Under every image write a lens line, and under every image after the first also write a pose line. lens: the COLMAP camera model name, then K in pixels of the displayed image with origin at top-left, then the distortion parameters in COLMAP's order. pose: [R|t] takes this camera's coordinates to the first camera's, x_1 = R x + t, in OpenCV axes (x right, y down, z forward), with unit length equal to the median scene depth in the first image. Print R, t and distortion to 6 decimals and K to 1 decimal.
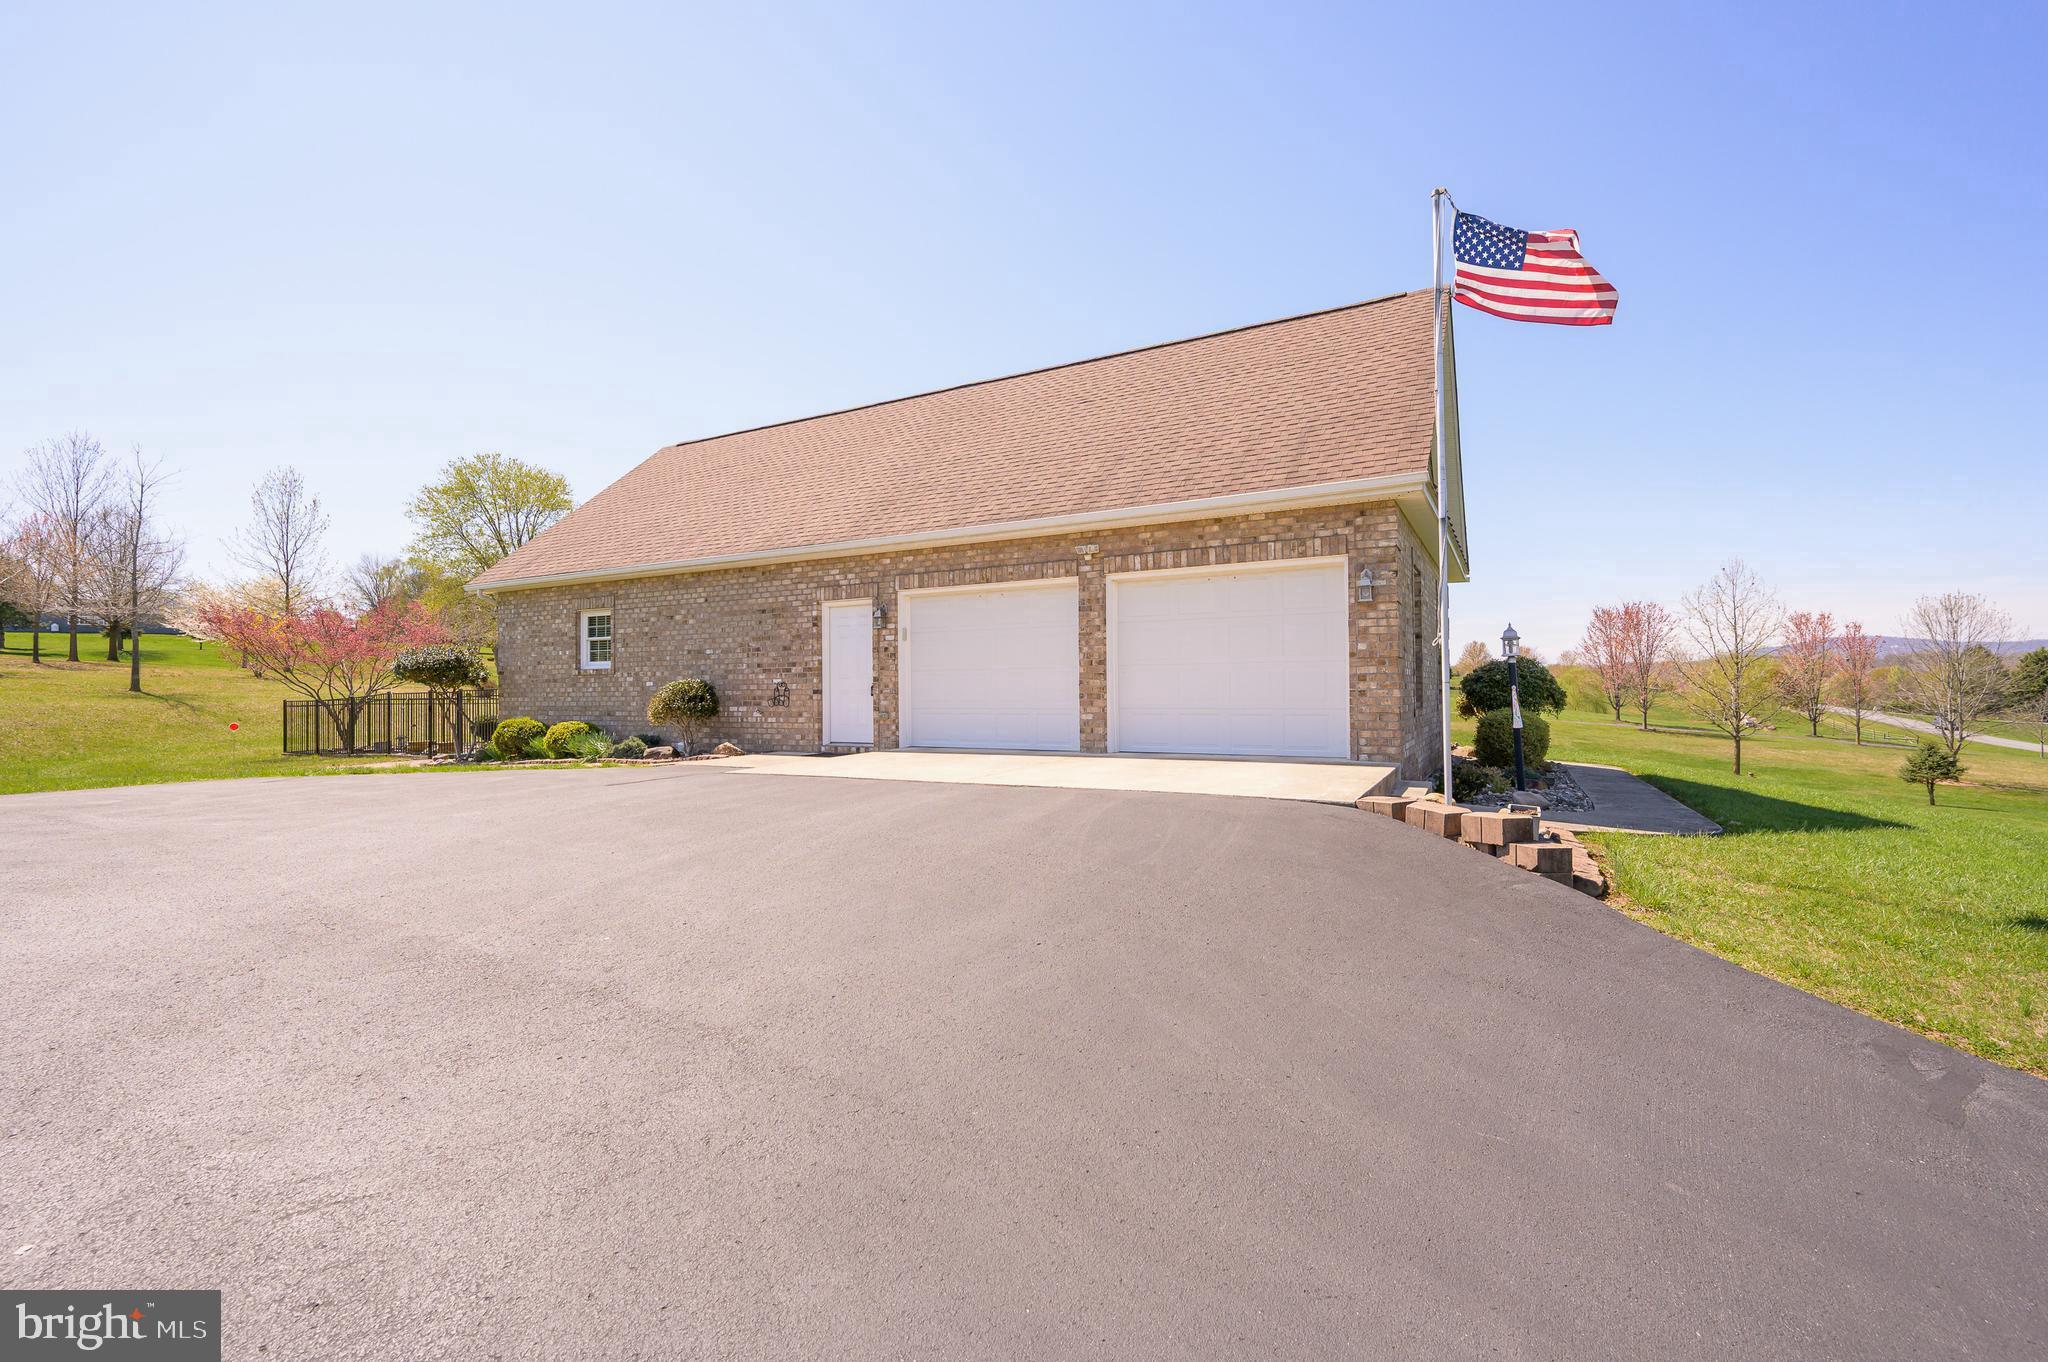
lens RADIAL K [[860.4, 0, 1016.5], [0, 860.4, 686.2], [0, 0, 1]] dist [-0.002275, -0.000198]
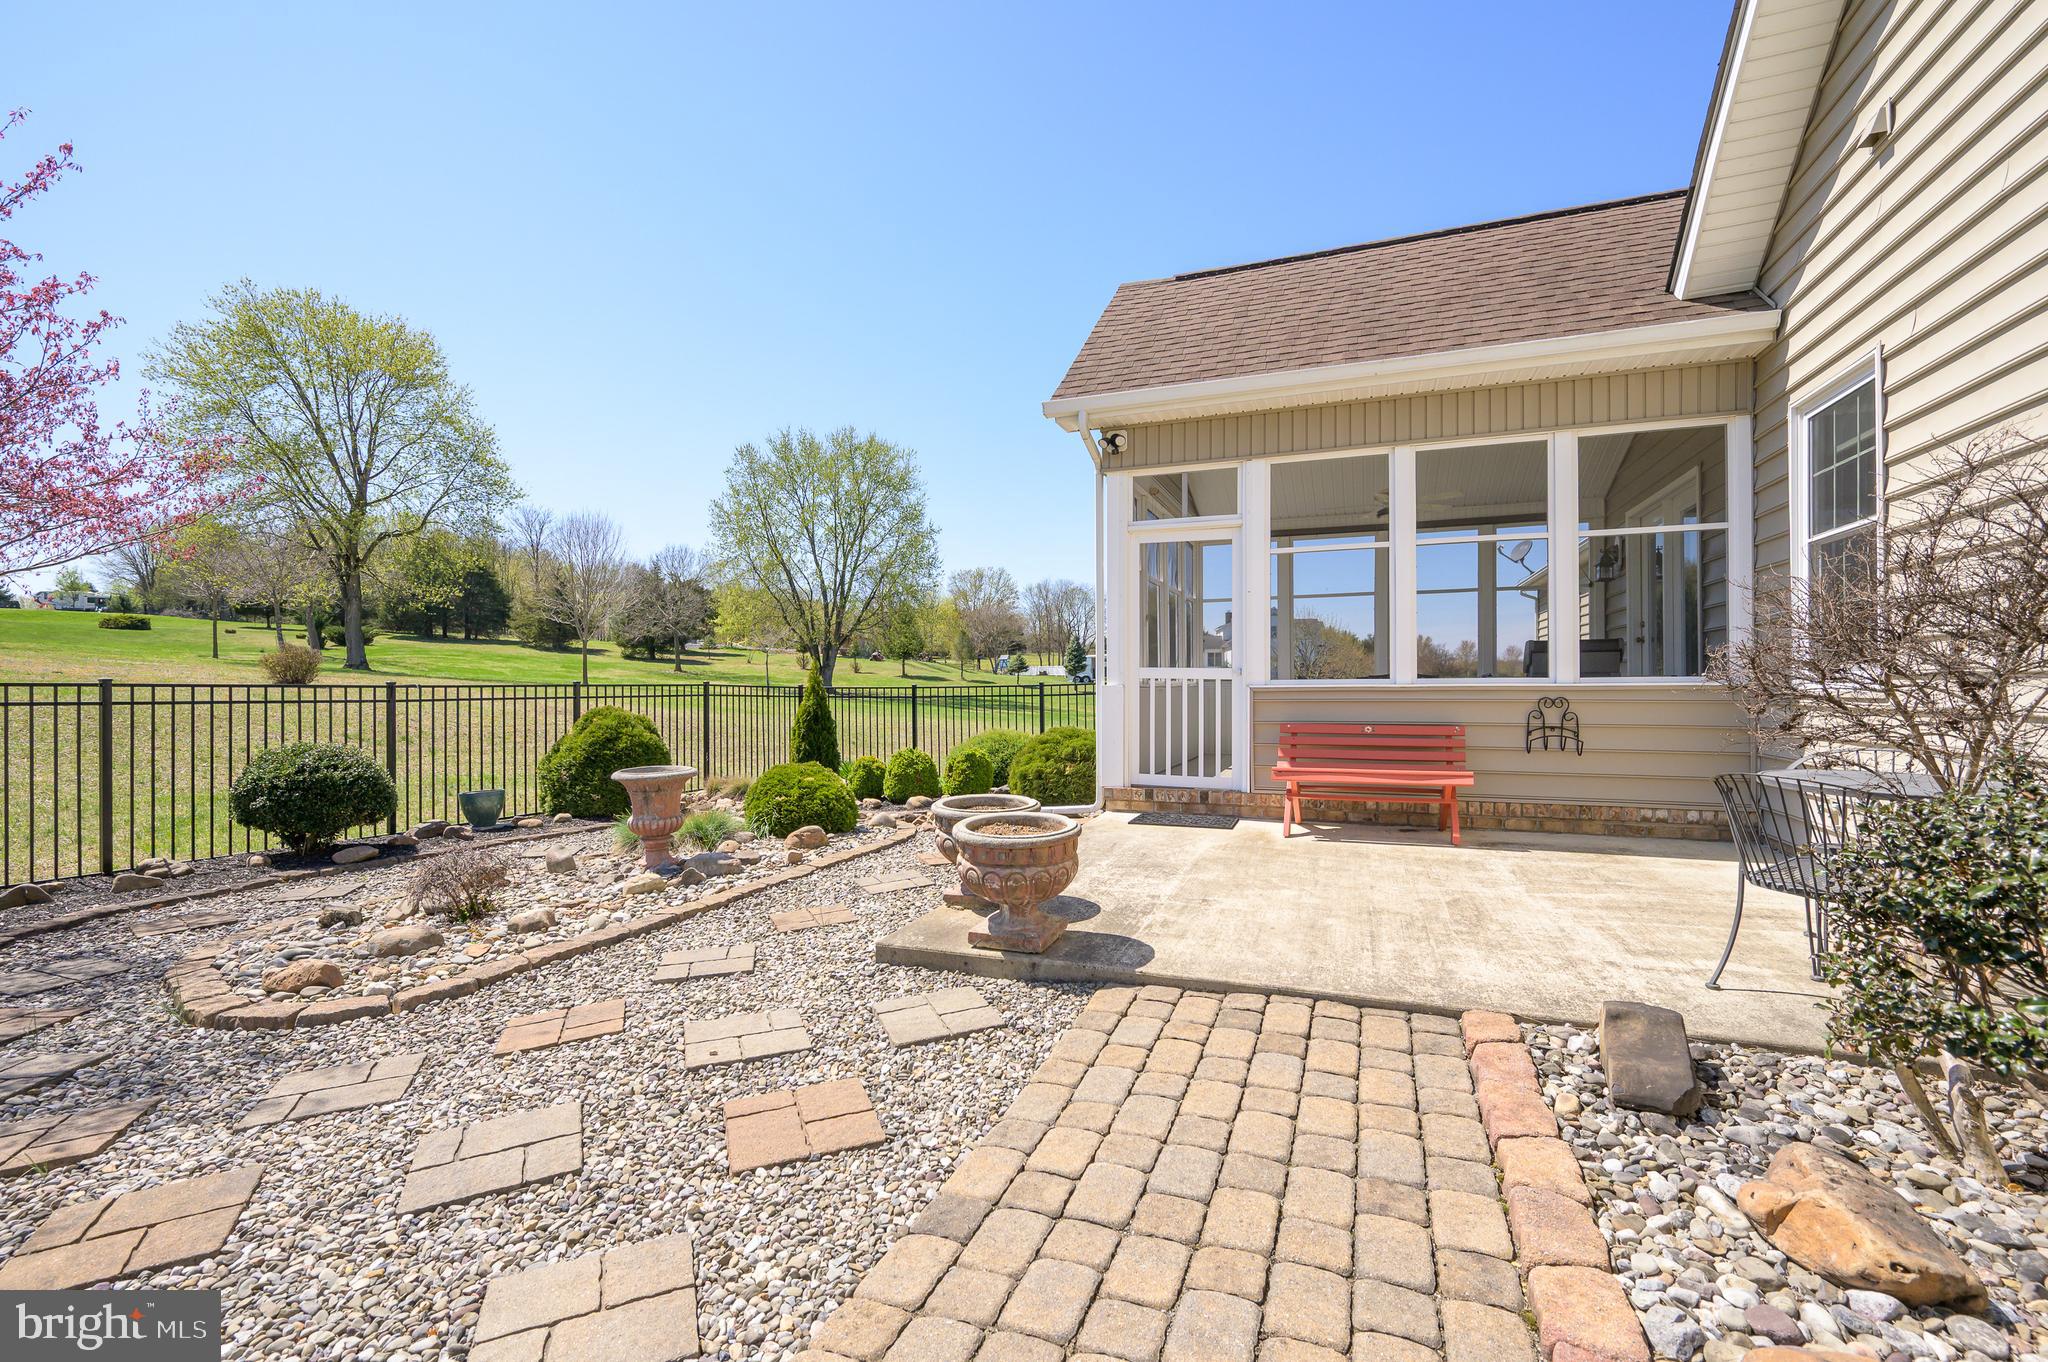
lens RADIAL K [[908.1, 0, 1032.2], [0, 908.1, 683.2], [0, 0, 1]] dist [-0.001963, 0.000487]
pose [[0.992229, 0.002289, 0.124406, -0.194416], [-0.002056, 0.999996, -0.002002, 0.007934], [-0.124410, 0.001731, 0.992229, 0.324973]]
